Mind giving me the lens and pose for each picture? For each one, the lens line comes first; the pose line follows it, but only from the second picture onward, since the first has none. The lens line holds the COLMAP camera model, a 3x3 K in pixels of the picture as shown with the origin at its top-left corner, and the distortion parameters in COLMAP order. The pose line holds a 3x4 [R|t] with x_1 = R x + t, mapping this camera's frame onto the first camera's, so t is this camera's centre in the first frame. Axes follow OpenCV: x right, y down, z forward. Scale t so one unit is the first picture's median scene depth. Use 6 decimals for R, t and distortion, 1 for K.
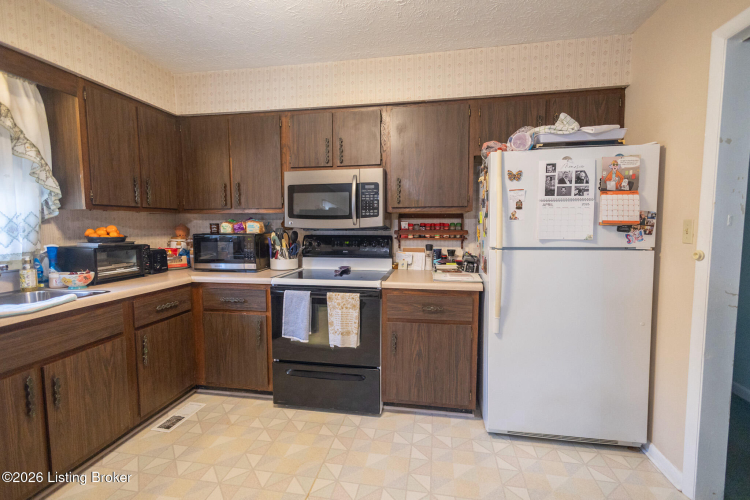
lens RADIAL K [[344.2, 0, 374.9], [0, 344.2, 251.9], [0, 0, 1]] dist [0.018317, -0.005366]
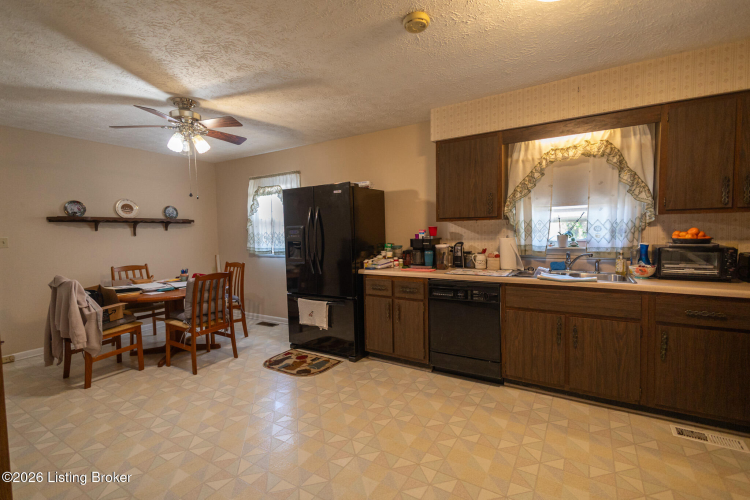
lens RADIAL K [[344.2, 0, 376.2], [0, 344.2, 250.0], [0, 0, 1]] dist [0.018317, -0.005366]
pose [[-0.360776, 0.065270, -0.930366, 0.603988], [-0.054952, 0.994327, 0.091067, -0.054801], [0.931032, 0.083981, -0.355142, 0.505260]]
